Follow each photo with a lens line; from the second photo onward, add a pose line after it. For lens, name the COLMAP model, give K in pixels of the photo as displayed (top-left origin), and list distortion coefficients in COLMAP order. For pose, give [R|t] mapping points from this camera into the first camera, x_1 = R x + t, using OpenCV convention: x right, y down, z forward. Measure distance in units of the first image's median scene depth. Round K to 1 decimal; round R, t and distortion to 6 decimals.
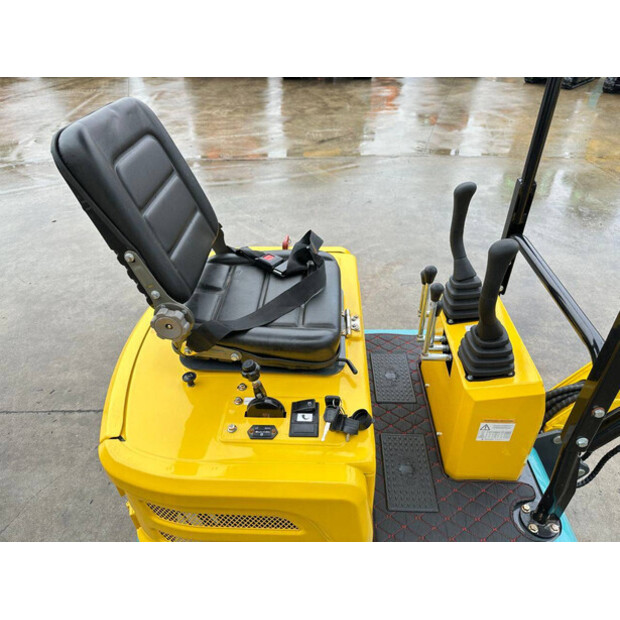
lens RADIAL K [[435.0, 0, 309.7], [0, 435.0, 311.1], [0, 0, 1]] dist [0.057040, -0.072390]
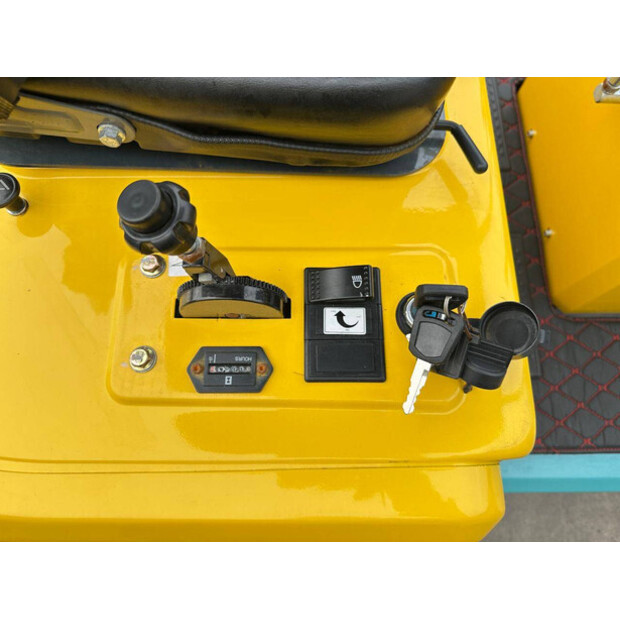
lens RADIAL K [[435.0, 0, 308.8], [0, 435.0, 309.7], [0, 0, 1]] dist [0.057040, -0.072390]
pose [[0.998409, -0.038977, 0.040747, -0.054794], [0.006137, 0.793446, 0.608609, 0.019223], [-0.056053, -0.607391, 0.792423, 0.725540]]
